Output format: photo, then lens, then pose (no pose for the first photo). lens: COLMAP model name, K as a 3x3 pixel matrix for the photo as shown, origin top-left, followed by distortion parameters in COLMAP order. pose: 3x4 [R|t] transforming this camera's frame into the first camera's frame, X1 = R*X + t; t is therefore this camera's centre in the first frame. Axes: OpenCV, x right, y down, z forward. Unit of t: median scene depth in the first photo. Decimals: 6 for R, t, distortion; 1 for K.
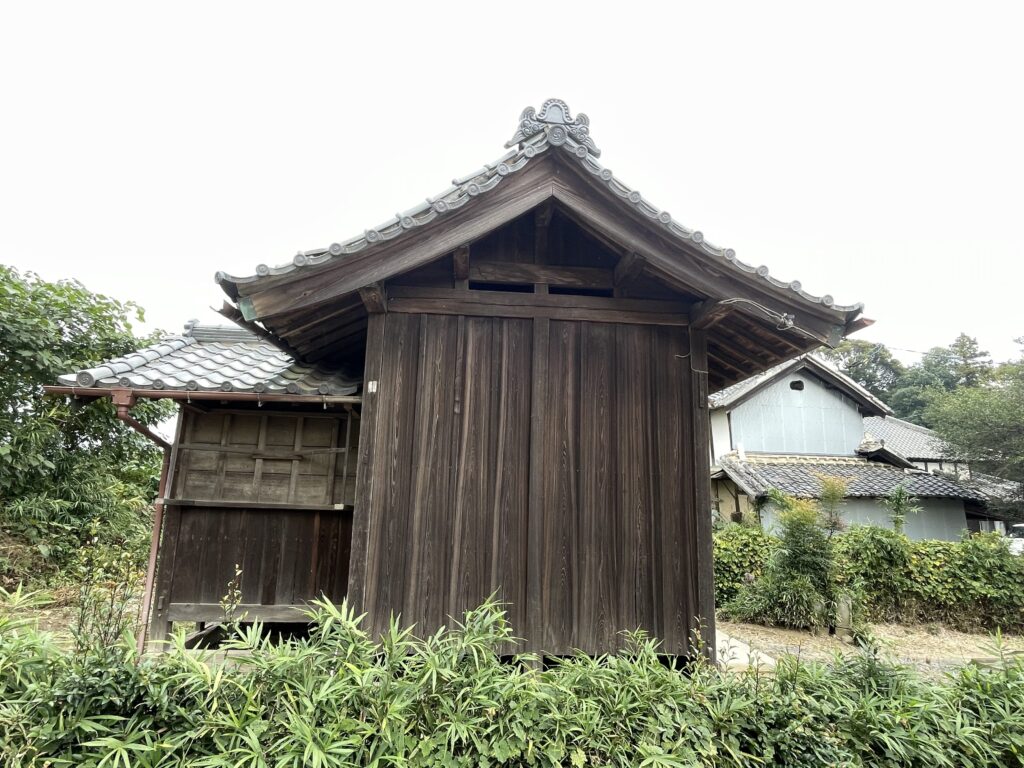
lens RADIAL K [[572.2, 0, 511.6], [0, 572.2, 387.9], [0, 0, 1]] dist [-0.003551, -0.000496]
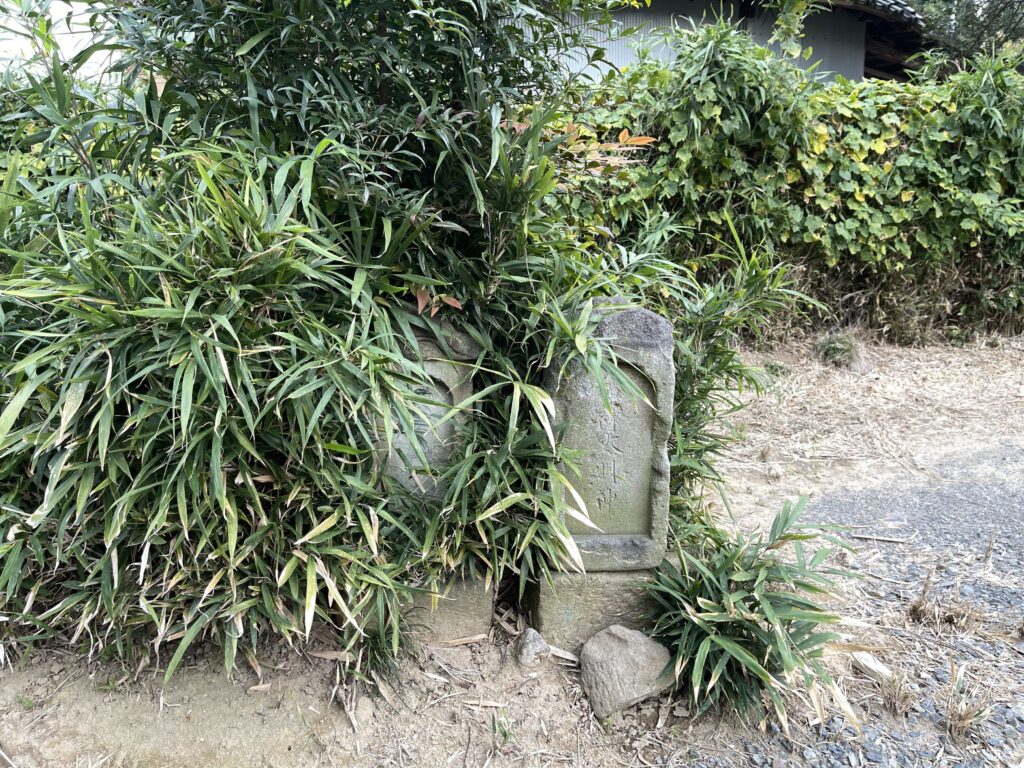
lens RADIAL K [[767.4, 0, 513.4], [0, 767.4, 383.9], [0, 0, 1]] dist [0.044350, -0.006906]
pose [[0.917184, -0.160764, 0.364594, 0.393642], [-0.018104, 0.897241, 0.441170, 0.242184], [-0.398053, -0.411235, 0.820024, 0.686368]]
